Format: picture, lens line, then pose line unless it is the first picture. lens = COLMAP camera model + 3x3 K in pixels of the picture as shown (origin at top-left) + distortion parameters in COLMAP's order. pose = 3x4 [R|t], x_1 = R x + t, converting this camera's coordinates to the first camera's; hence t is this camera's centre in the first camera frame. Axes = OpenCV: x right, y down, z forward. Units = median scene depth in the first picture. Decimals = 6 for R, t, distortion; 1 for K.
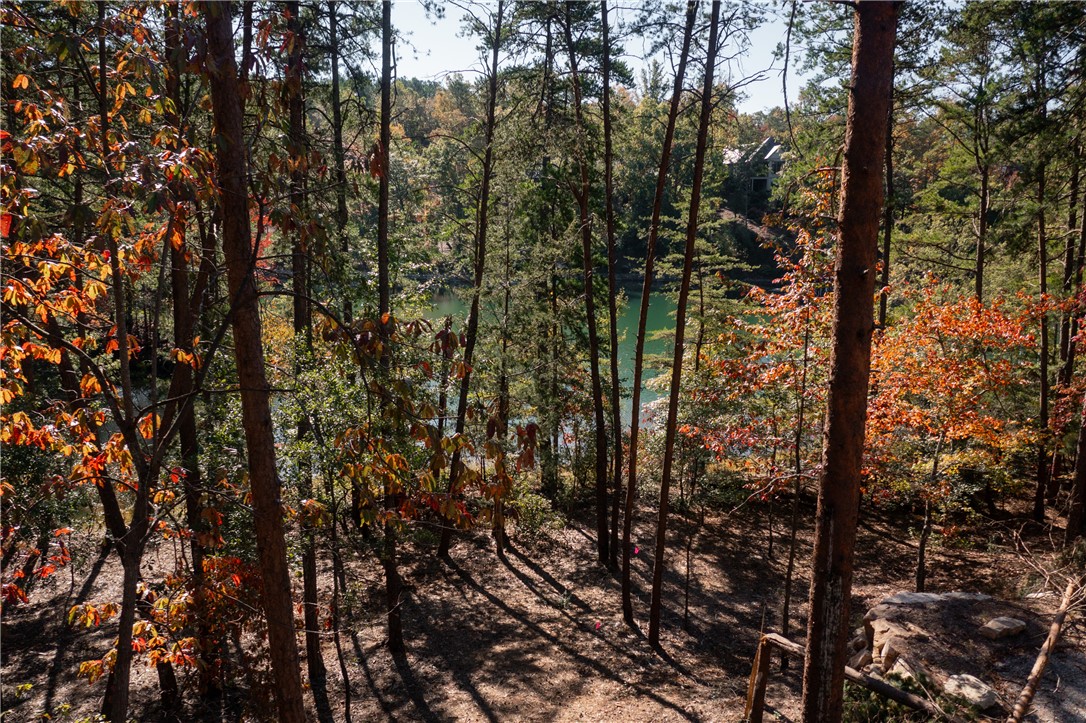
lens RADIAL K [[856.2, 0, 543.0], [0, 856.2, 361.5], [0, 0, 1]] dist [-0.020696, 0.002233]
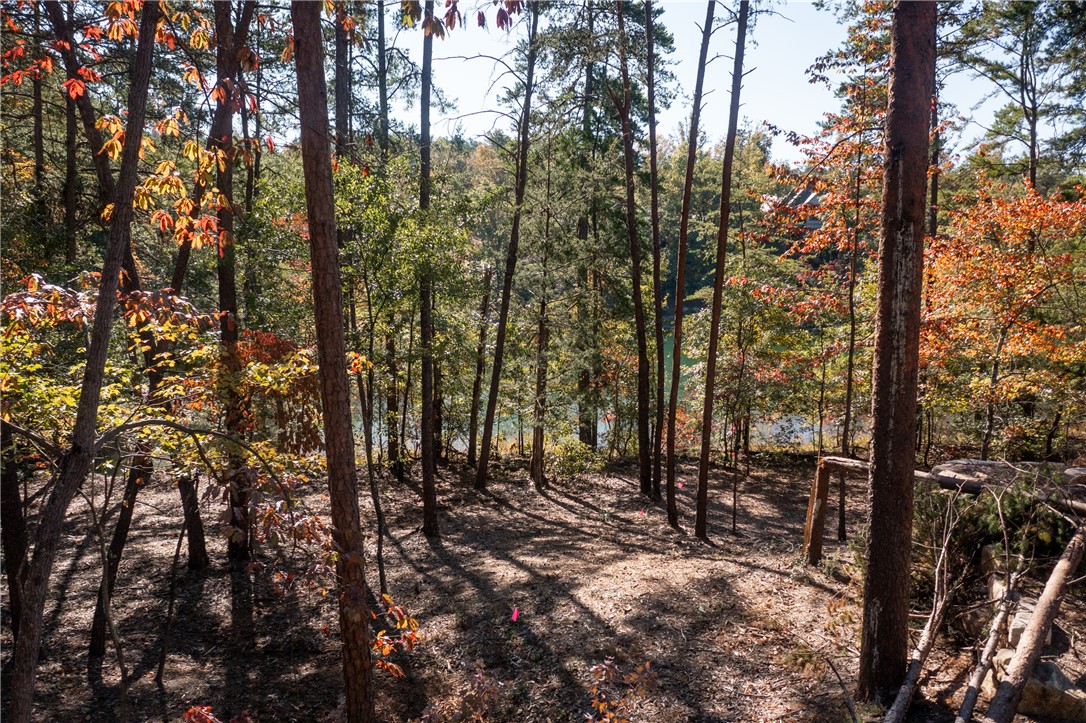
lens RADIAL K [[856.2, 0, 543.0], [0, 856.2, 361.5], [0, 0, 1]] dist [-0.020696, 0.002233]
pose [[0.999065, 0.004044, -0.043034, -0.004509], [-0.007437, 0.996847, -0.078995, 0.172046], [0.042579, 0.079242, 0.995946, 0.024700]]
